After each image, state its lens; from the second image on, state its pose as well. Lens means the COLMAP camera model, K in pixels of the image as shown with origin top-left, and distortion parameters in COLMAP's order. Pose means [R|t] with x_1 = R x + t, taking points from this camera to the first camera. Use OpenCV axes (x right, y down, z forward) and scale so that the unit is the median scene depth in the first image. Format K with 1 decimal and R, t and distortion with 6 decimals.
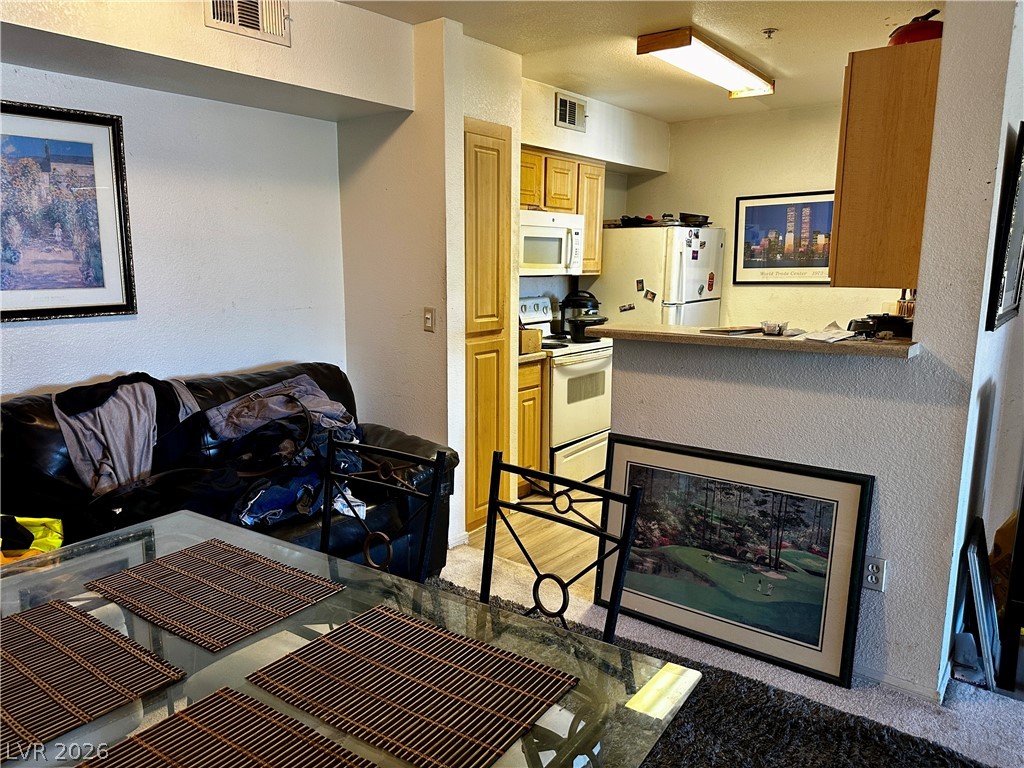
lens RADIAL K [[726.1, 0, 489.0], [0, 726.1, 409.4], [0, 0, 1]] dist [0.079866, -0.187211]
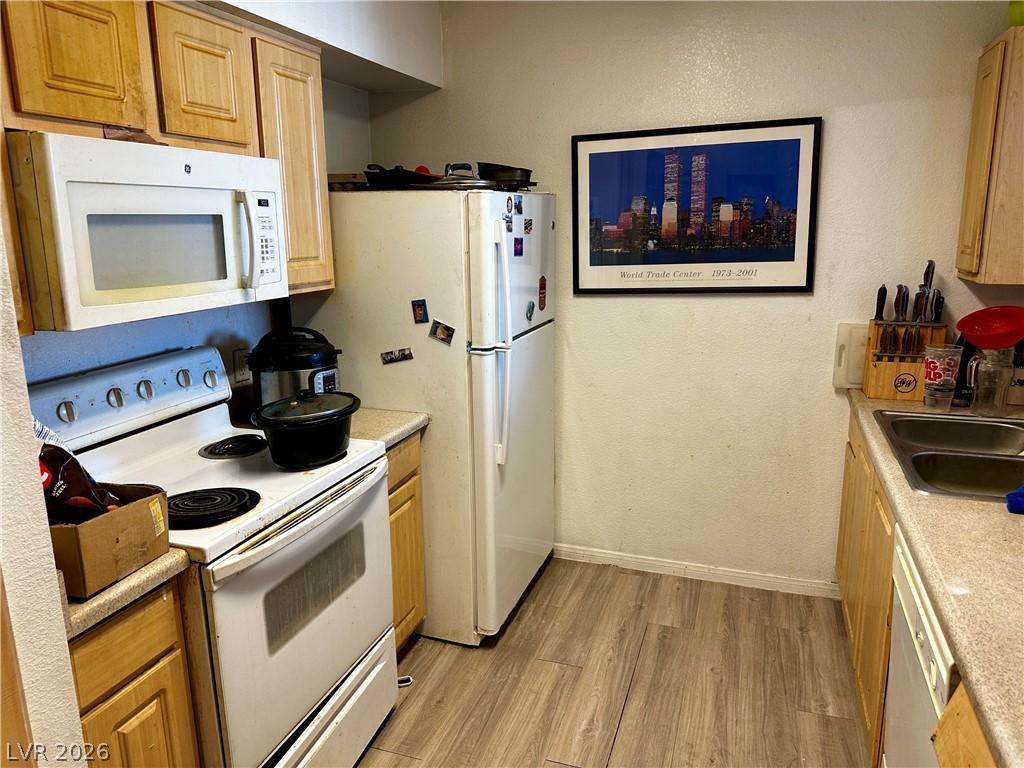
lens RADIAL K [[721.6, 0, 515.2], [0, 721.6, 383.5], [0, 0, 1]] dist [0.125215, -0.184364]
pose [[0.930794, -0.090855, 0.354073, 0.091922], [0.084815, 0.995864, 0.032574, -0.132857], [-0.355568, -0.000289, 0.934650, 0.528972]]
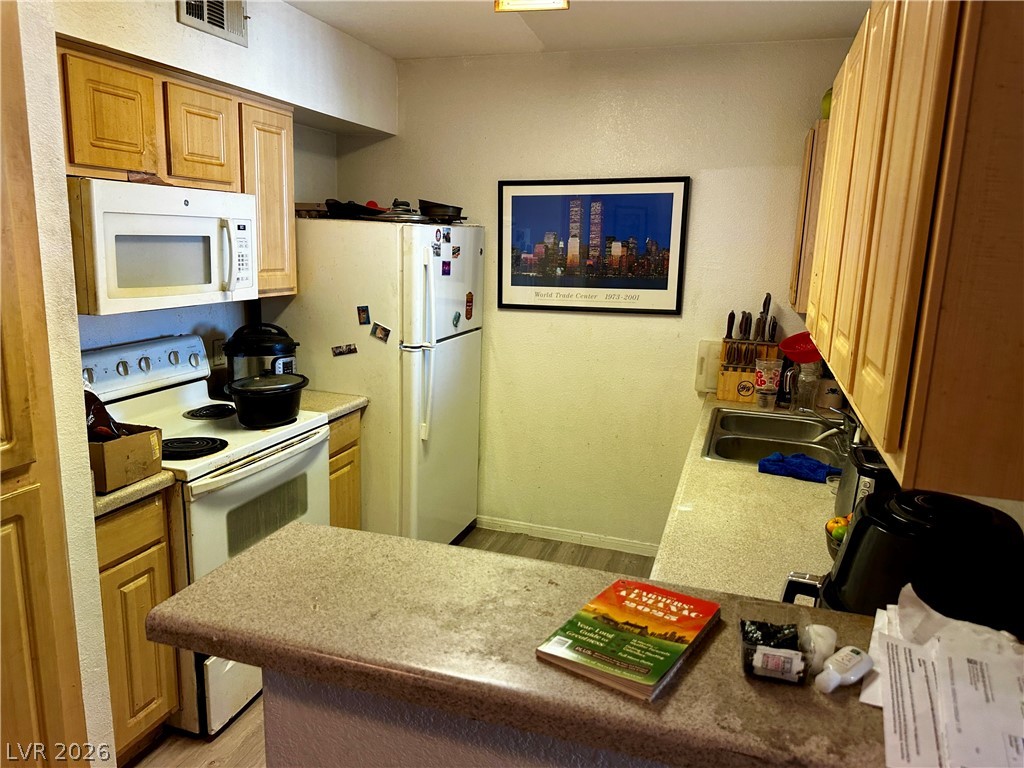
lens RADIAL K [[721.4, 0, 512.0], [0, 721.4, 384.0], [0, 0, 1]] dist [0.165178, -0.293281]
pose [[0.926226, -0.045693, 0.374189, 0.091469], [0.043705, 0.998949, 0.013801, -0.115389], [-0.374426, 0.003572, 0.927250, 0.385387]]
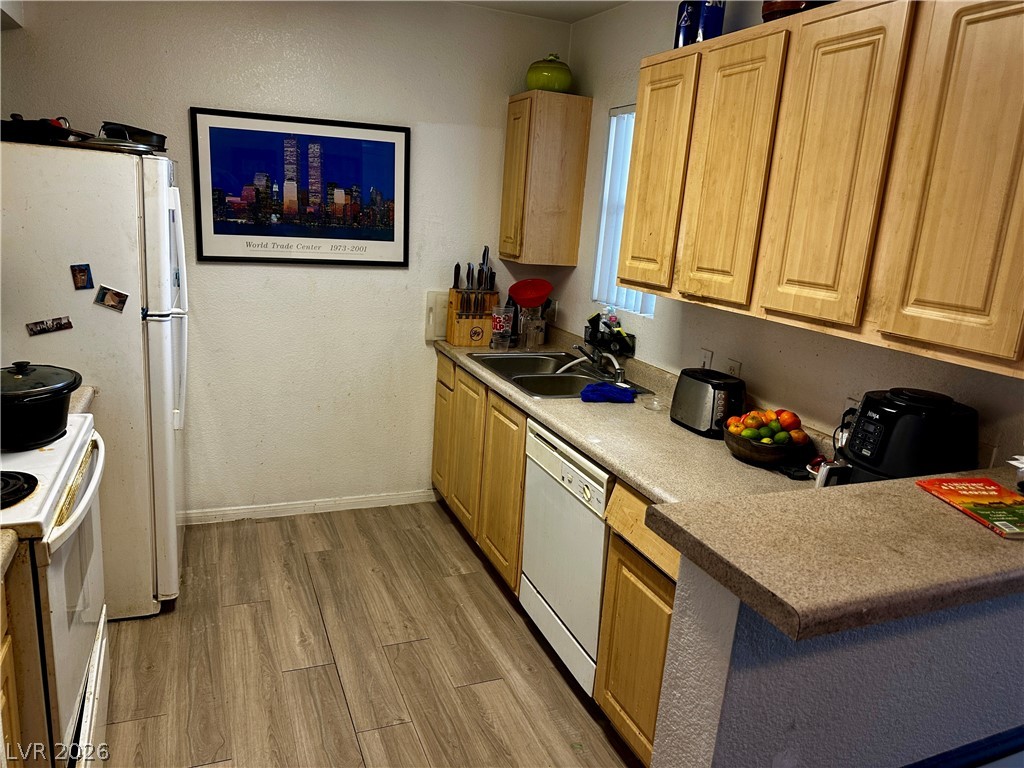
lens RADIAL K [[721.6, 0, 515.2], [0, 721.6, 383.5], [0, 0, 1]] dist [0.125215, -0.184364]
pose [[0.451465, -0.174793, 0.875001, -0.083367], [0.104228, 0.984243, 0.142838, -0.142369], [-0.886181, 0.026714, 0.462569, 0.552148]]
